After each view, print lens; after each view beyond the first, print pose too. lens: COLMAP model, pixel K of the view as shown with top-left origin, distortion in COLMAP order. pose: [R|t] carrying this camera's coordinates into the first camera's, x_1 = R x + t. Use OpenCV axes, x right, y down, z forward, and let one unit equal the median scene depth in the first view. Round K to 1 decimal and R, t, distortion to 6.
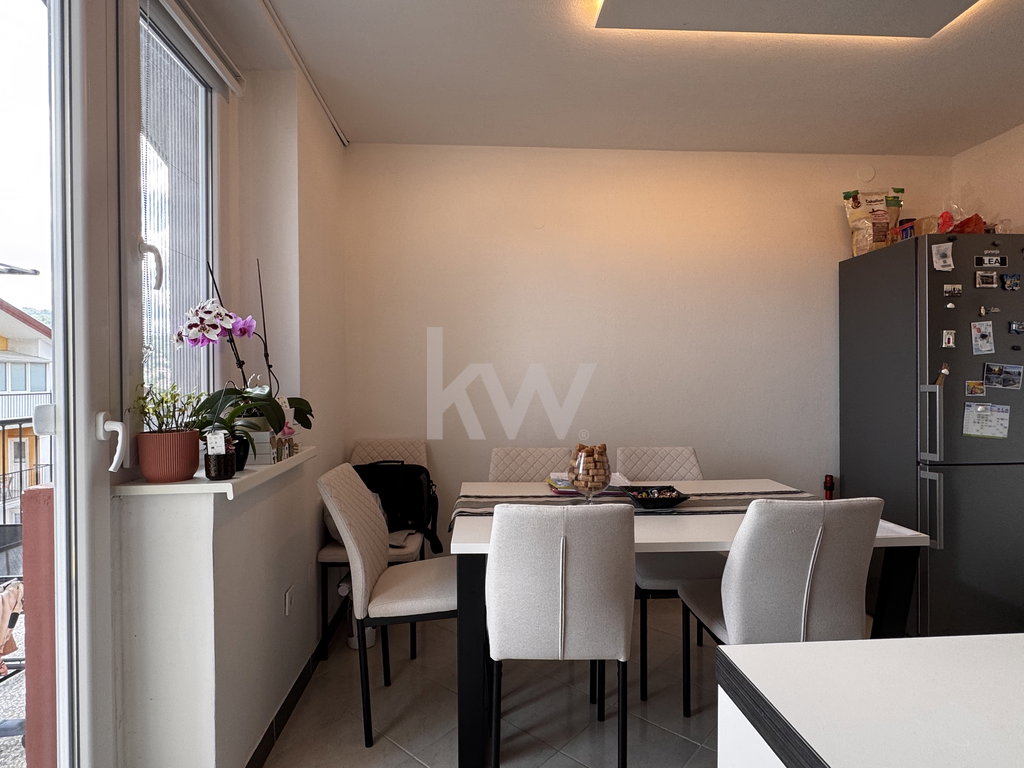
lens RADIAL K [[558.4, 0, 511.7], [0, 558.4, 387.2], [0, 0, 1]] dist [-0.003778, 0.001402]
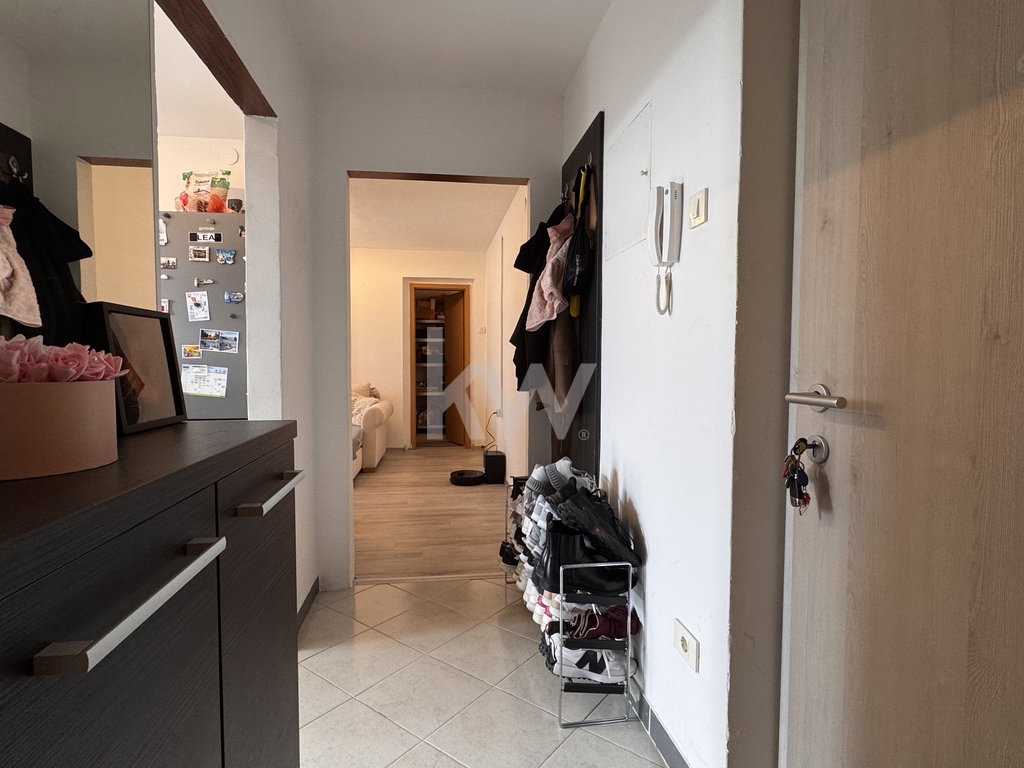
lens RADIAL K [[533.1, 0, 511.8], [0, 533.1, 380.6], [0, 0, 1]] dist [0.005564, -0.000057]
pose [[0.997363, 0.005516, 0.072361, 1.392705], [-0.007285, 0.999681, 0.024200, 0.029149], [-0.072204, -0.024664, 0.997085, -0.111949]]
